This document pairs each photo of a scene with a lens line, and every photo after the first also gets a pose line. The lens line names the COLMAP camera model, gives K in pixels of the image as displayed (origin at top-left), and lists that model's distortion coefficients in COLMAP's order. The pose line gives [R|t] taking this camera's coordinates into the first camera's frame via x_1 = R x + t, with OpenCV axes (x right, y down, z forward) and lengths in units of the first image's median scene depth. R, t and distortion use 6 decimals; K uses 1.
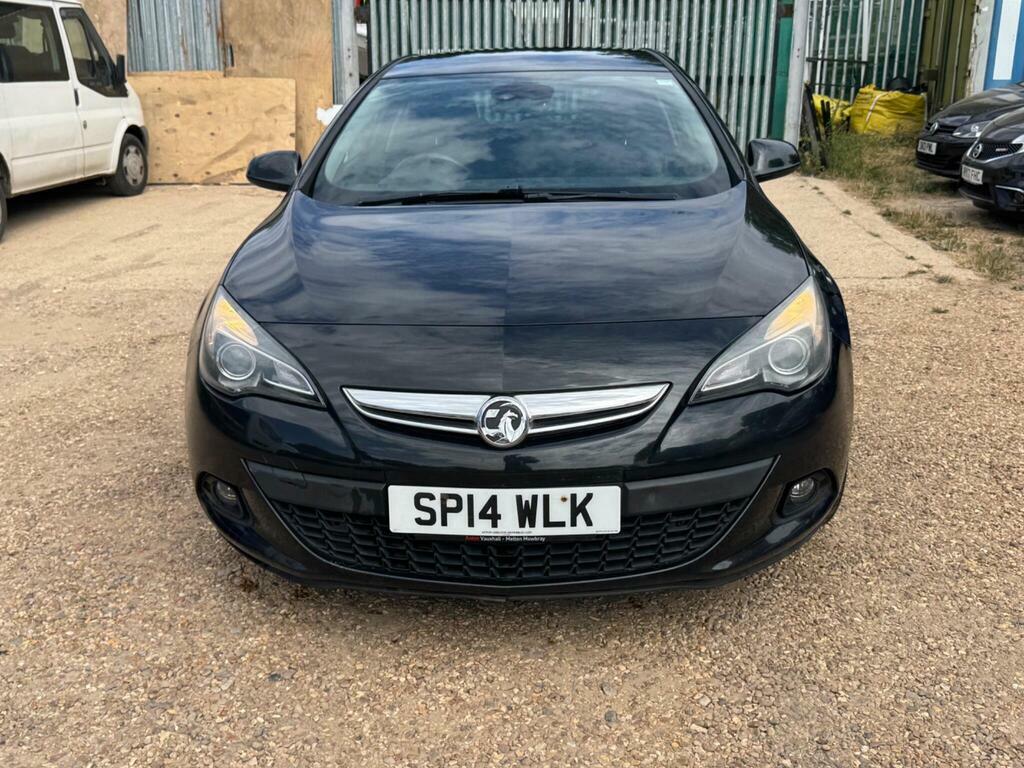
lens RADIAL K [[1132.1, 0, 517.2], [0, 1132.1, 355.4], [0, 0, 1]] dist [-0.012535, 0.000000]
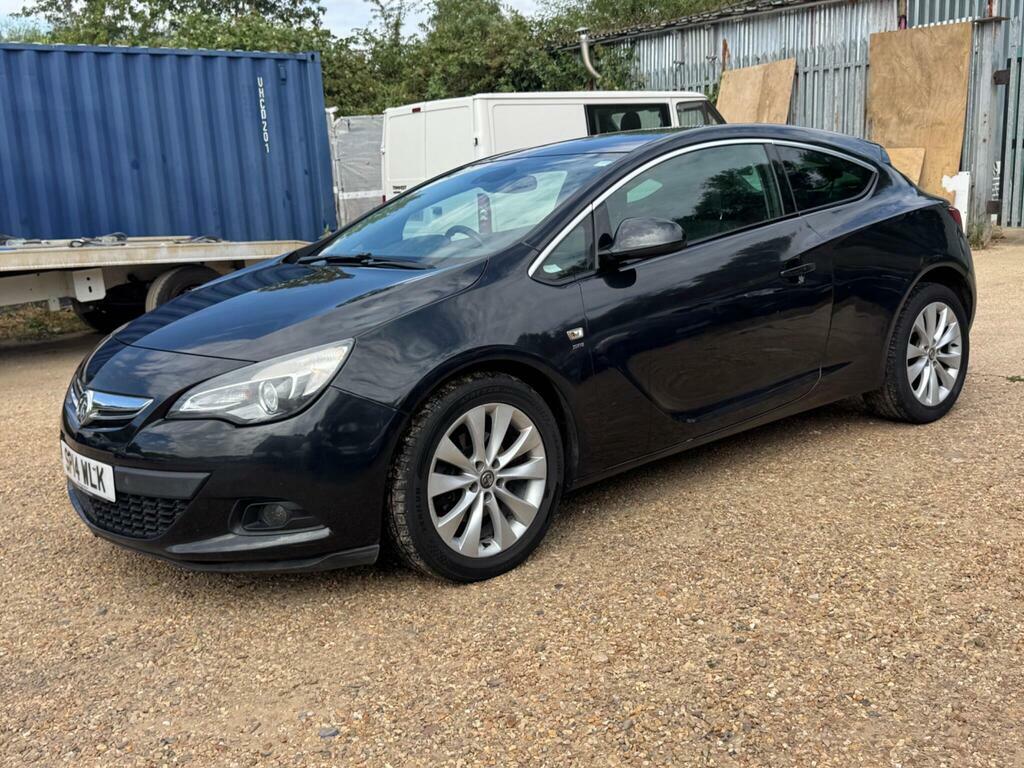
lens RADIAL K [[1055.7, 0, 507.9], [0, 1055.7, 363.7], [0, 0, 1]] dist [0.010708, 0.000000]
pose [[0.642431, 0.106241, -0.758943, 1.256758], [-0.136119, 0.990416, 0.023422, -0.096803], [0.754157, 0.088260, 0.650736, 0.474503]]
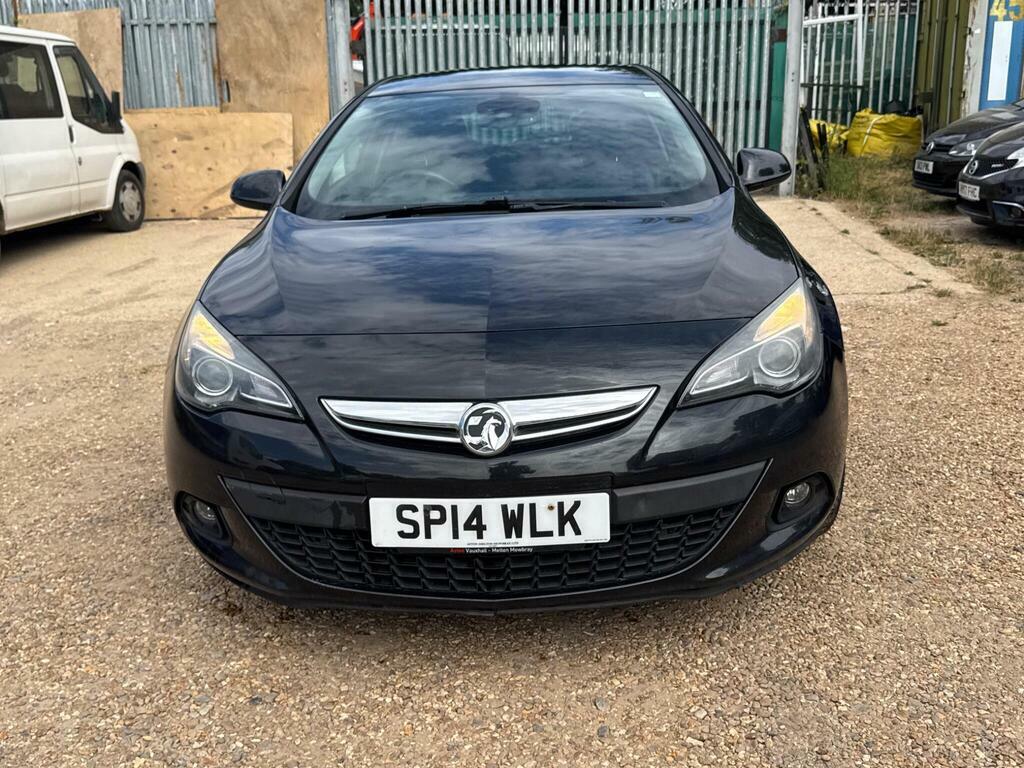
lens RADIAL K [[1132.1, 0, 533.9], [0, 1132.1, 351.6], [0, 0, 1]] dist [-0.012535, 0.000000]
pose [[0.999724, -0.022123, 0.007929, 0.020413], [0.022385, 0.999150, -0.034612, 0.024665], [-0.007157, 0.034780, 0.999369, 0.023644]]
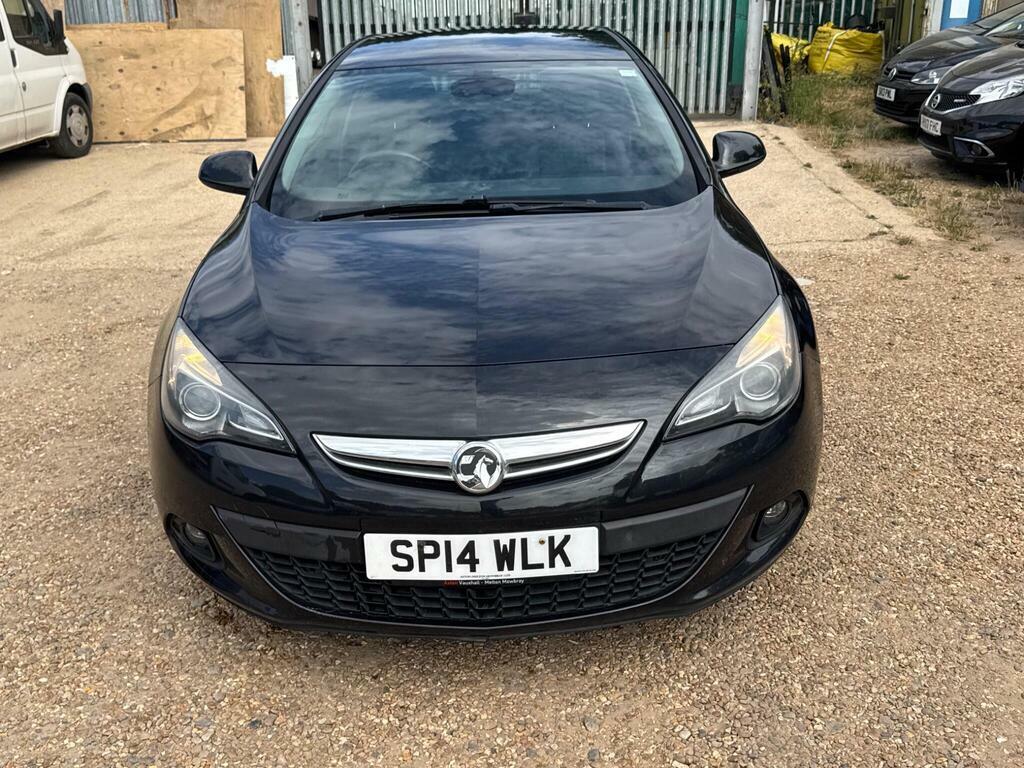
lens RADIAL K [[1132.1, 0, 539.8], [0, 1132.1, 365.6], [0, 0, 1]] dist [-0.012535, 0.000000]
pose [[0.998204, -0.028851, 0.052499, -0.007669], [0.024973, 0.997013, 0.073089, -0.092974], [-0.054451, -0.071646, 0.995943, 0.015845]]
